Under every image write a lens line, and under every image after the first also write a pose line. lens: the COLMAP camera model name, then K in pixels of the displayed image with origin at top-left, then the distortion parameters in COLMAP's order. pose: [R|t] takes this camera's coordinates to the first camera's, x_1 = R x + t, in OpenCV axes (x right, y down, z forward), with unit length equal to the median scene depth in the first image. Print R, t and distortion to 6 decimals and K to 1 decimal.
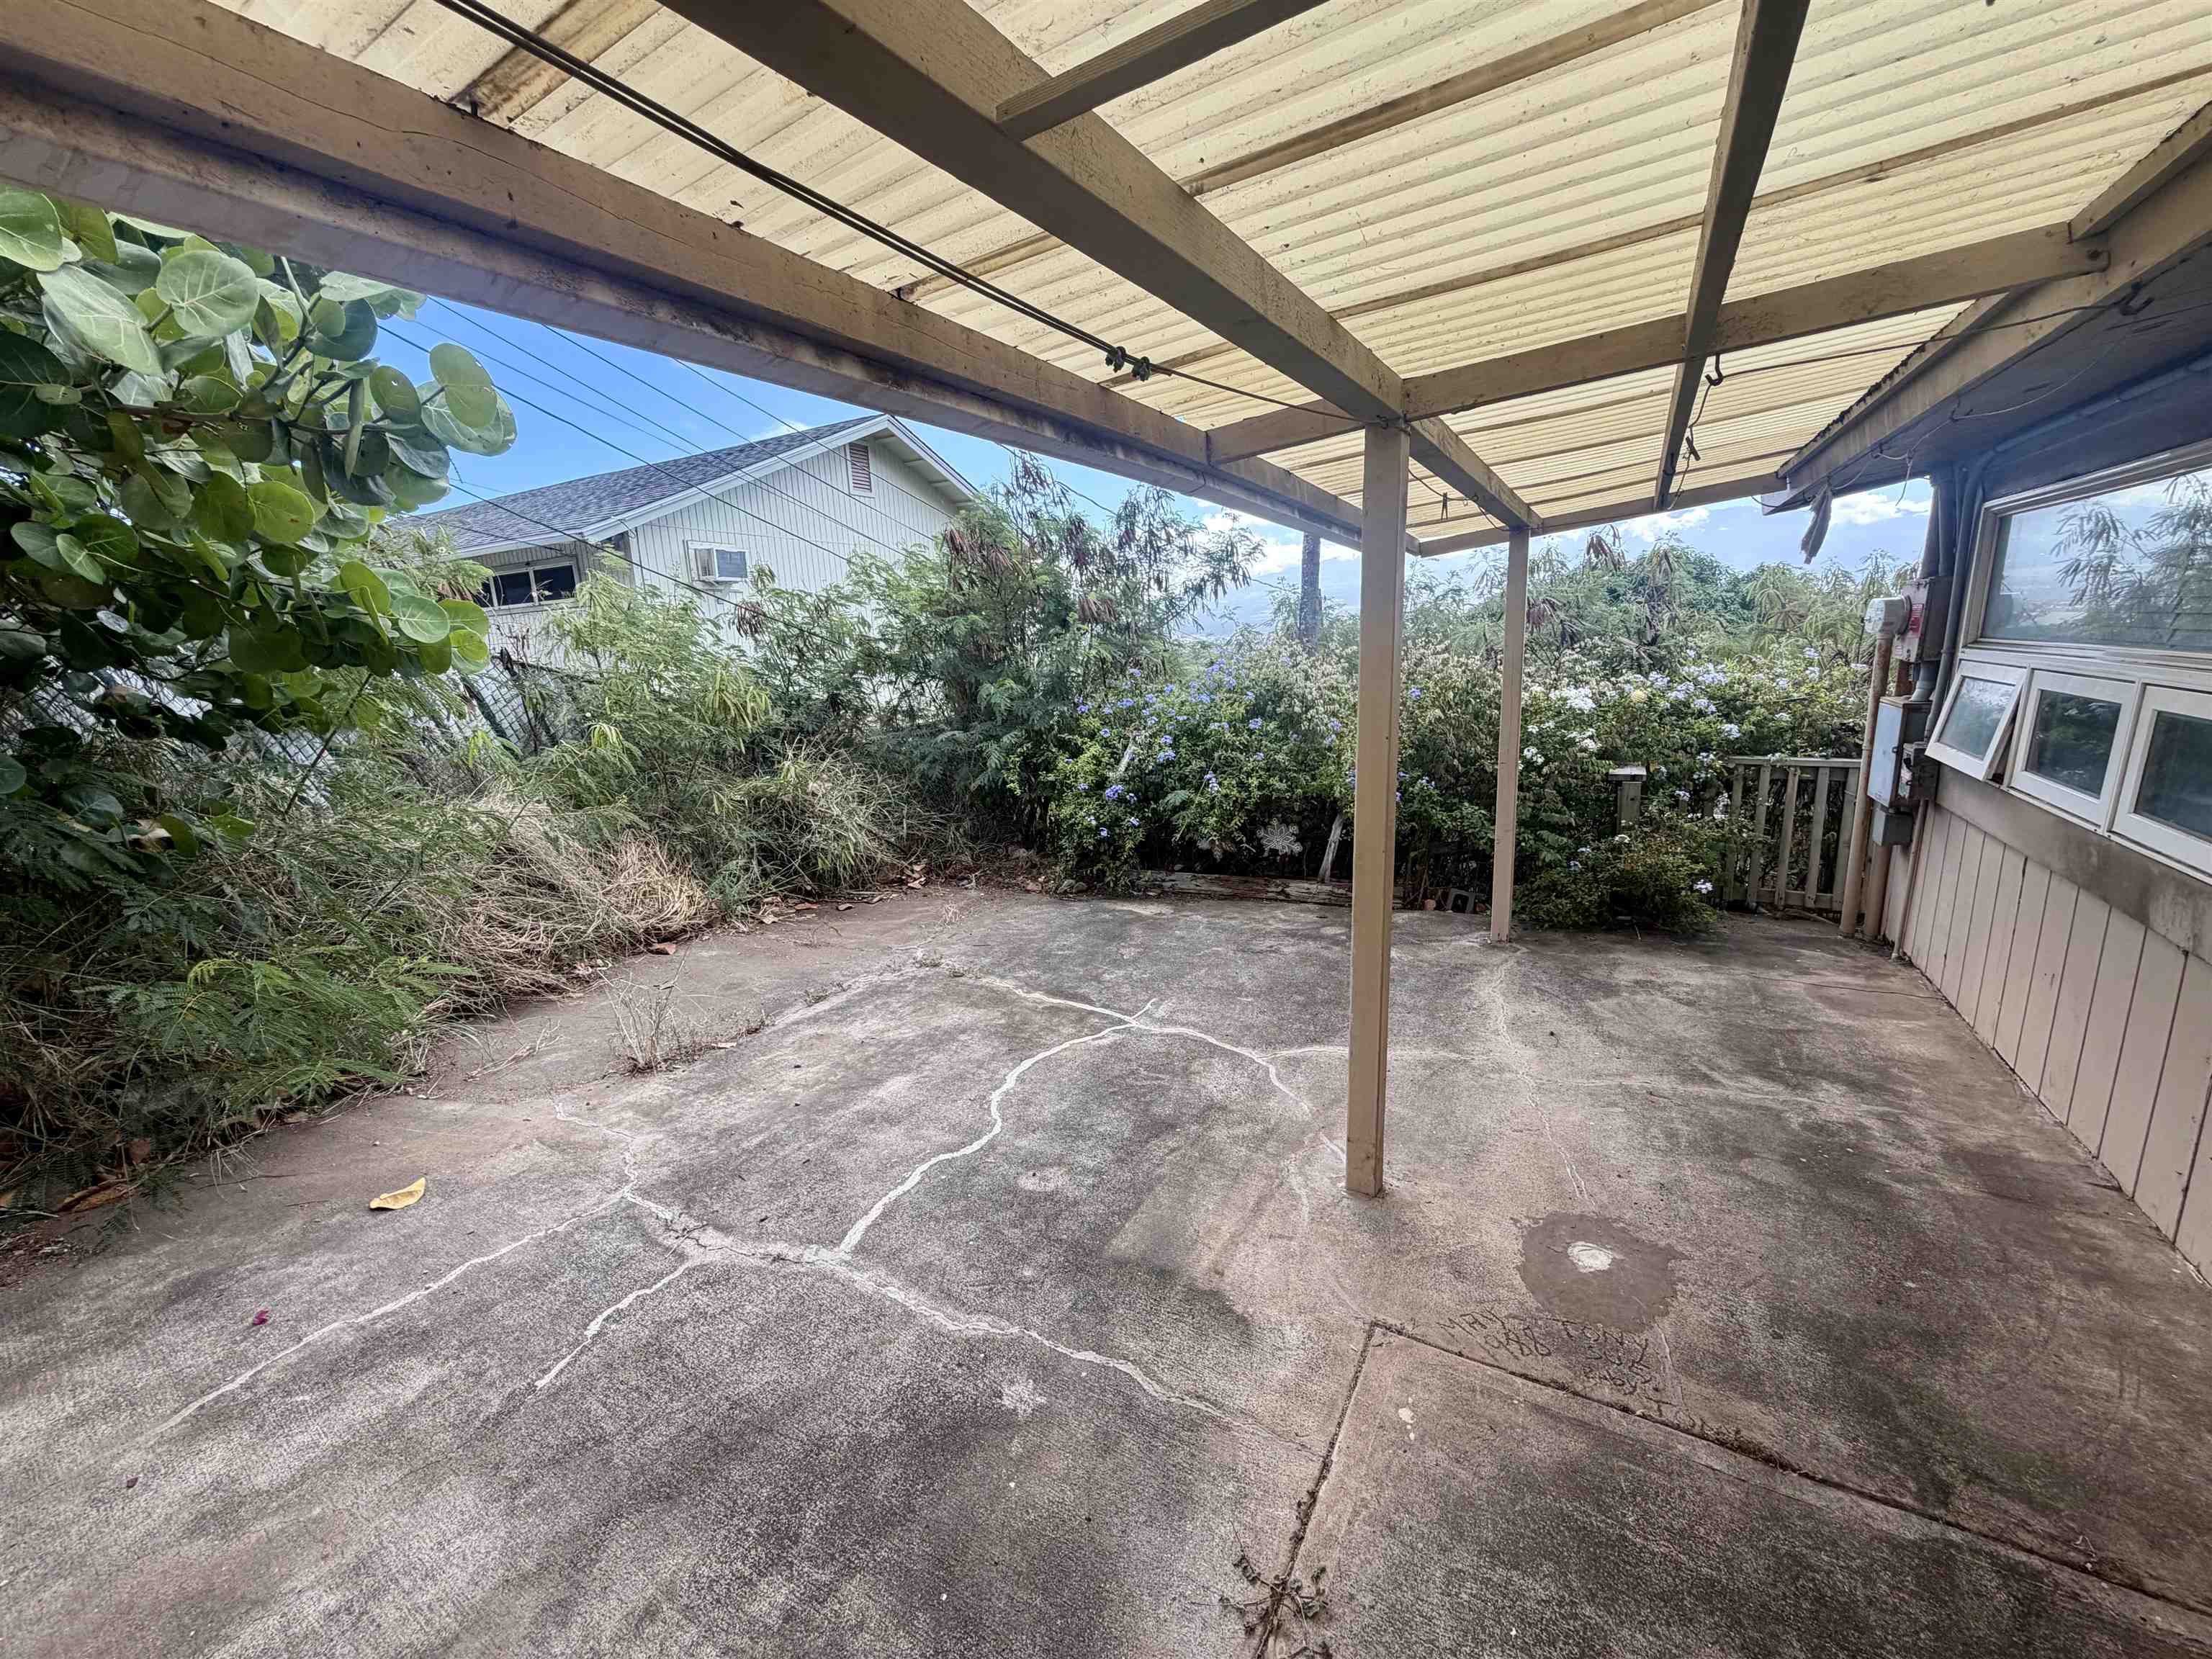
lens RADIAL K [[885.6, 0, 1104.7], [0, 885.6, 833.4], [0, 0, 1]] dist [-0.000808, 0.000392]
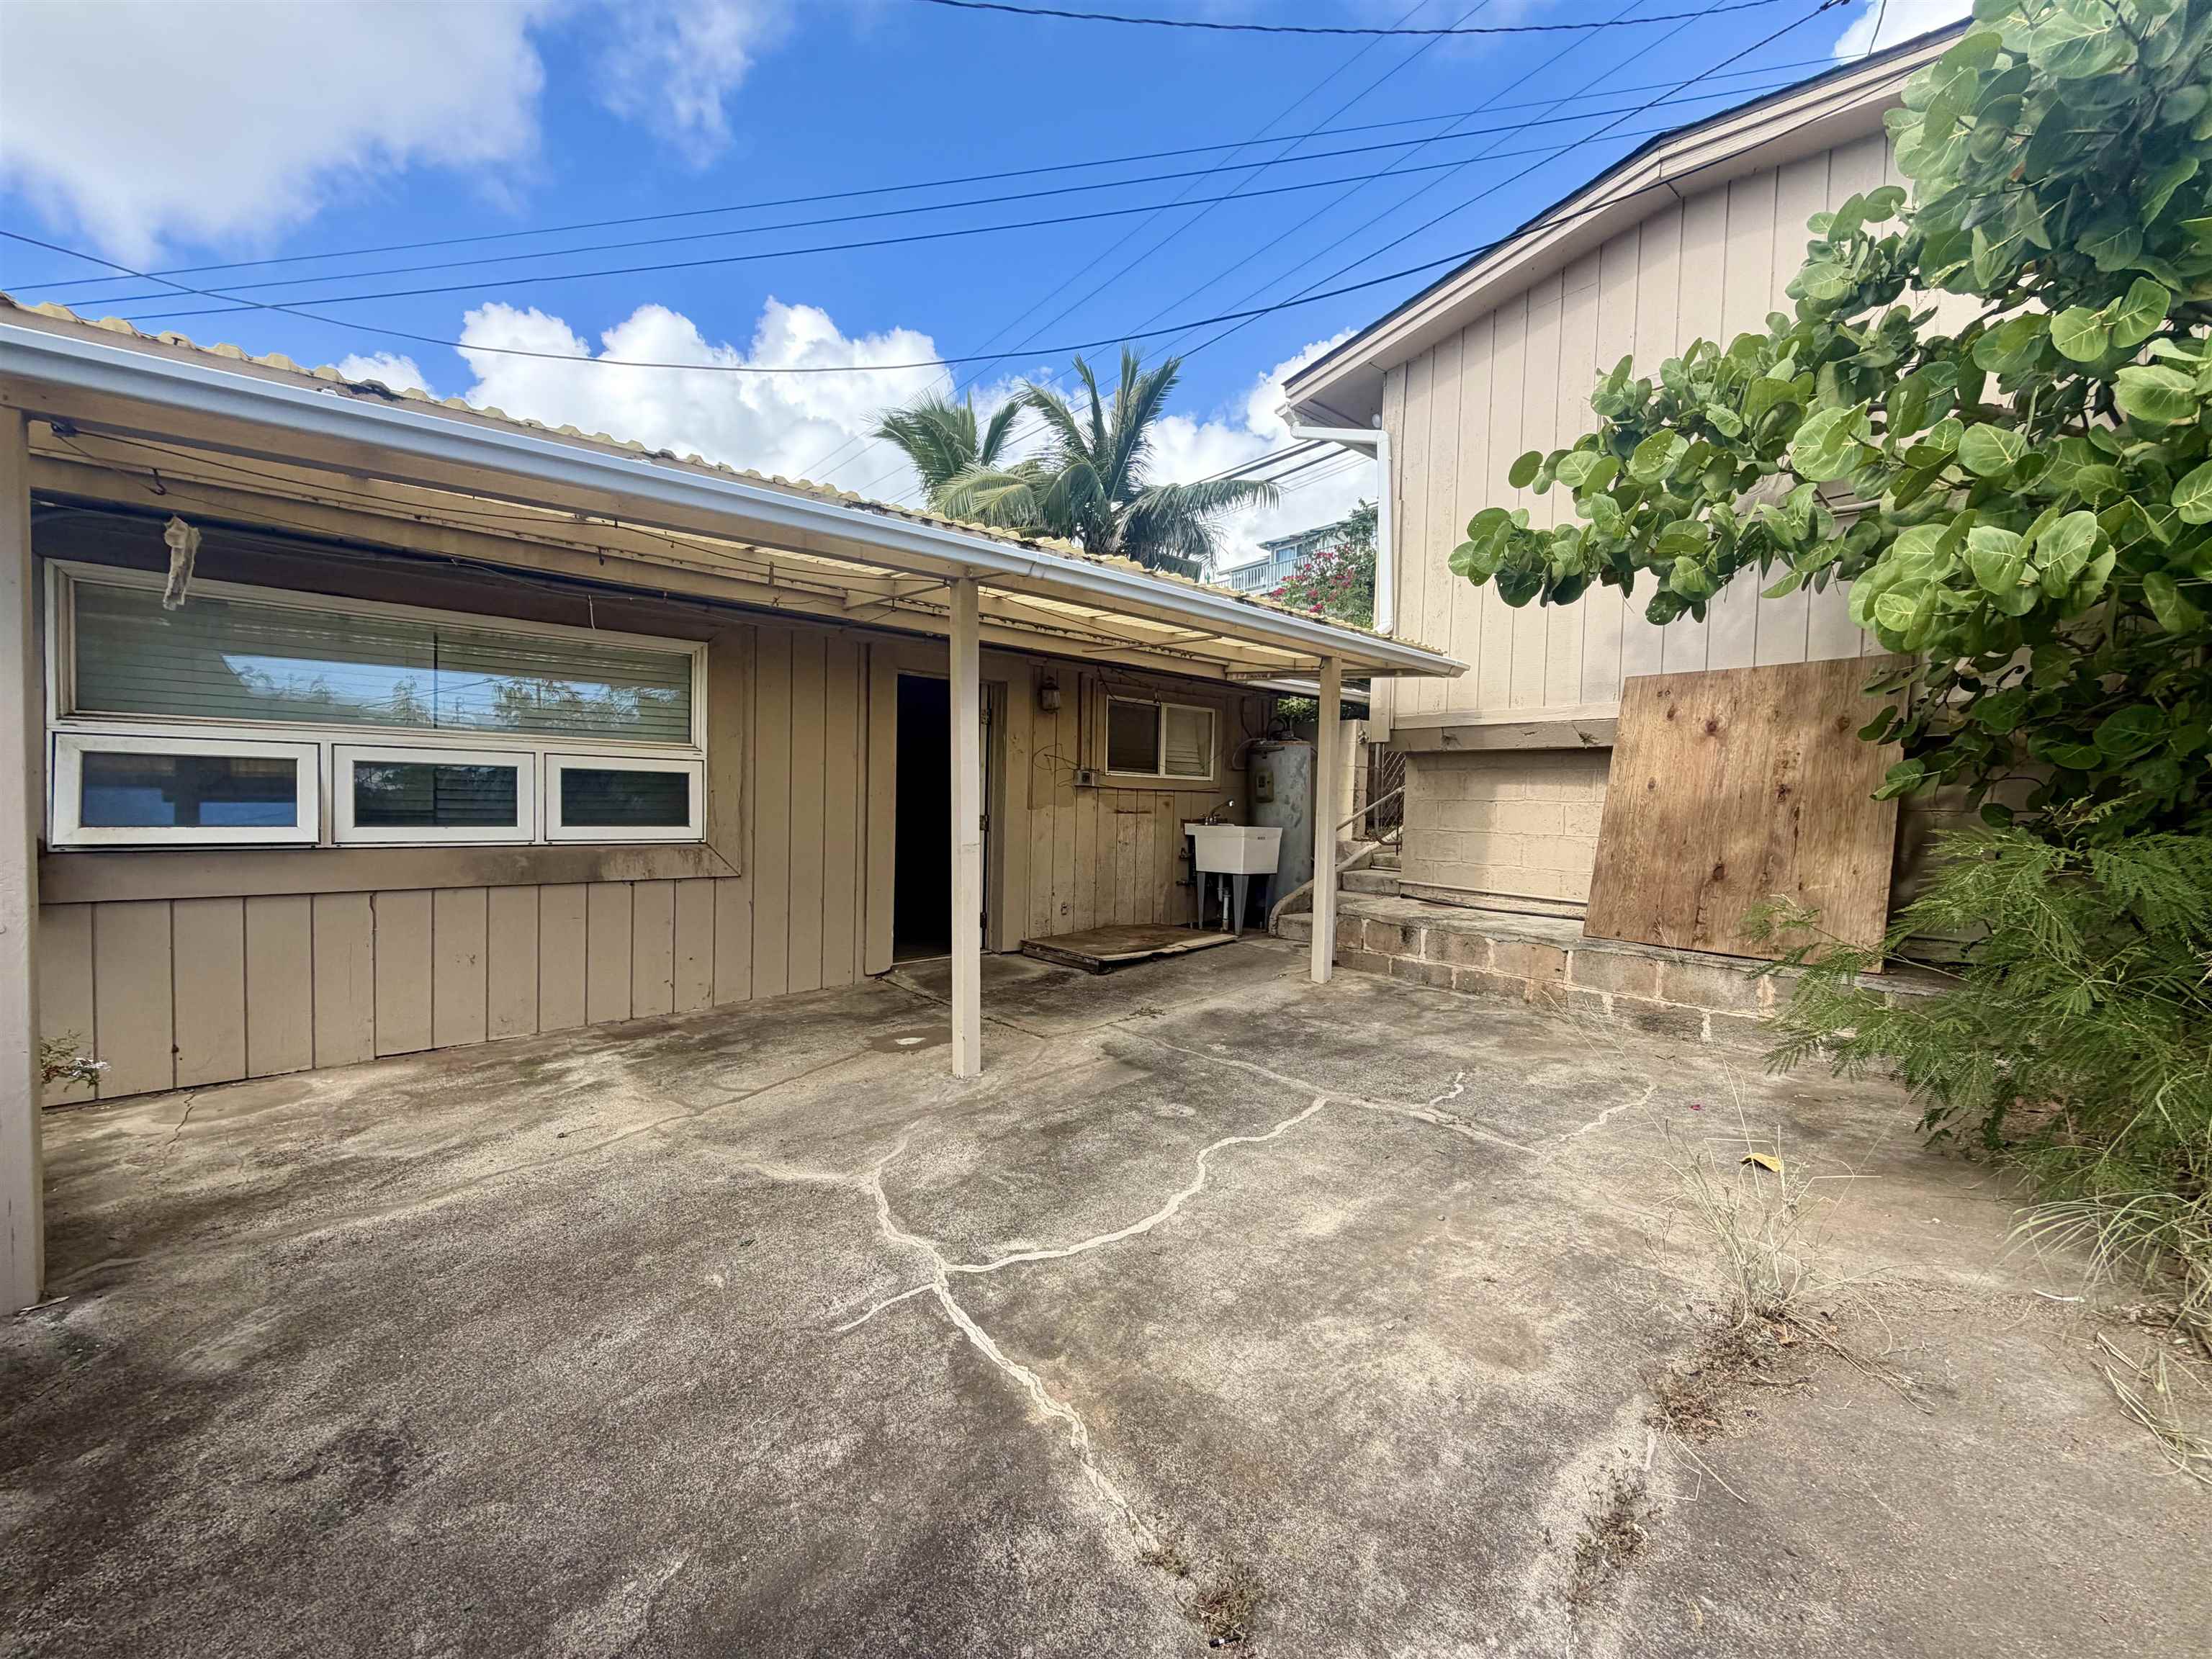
lens RADIAL K [[887.1, 0, 1102.2], [0, 887.1, 827.2], [0, 0, 1]] dist [0.003313, 0.000164]
pose [[-0.943847, 0.013470, 0.330108, -0.330968], [0.091218, 0.970955, 0.221191, -0.243807], [-0.317541, 0.238883, -0.917662, 1.767256]]
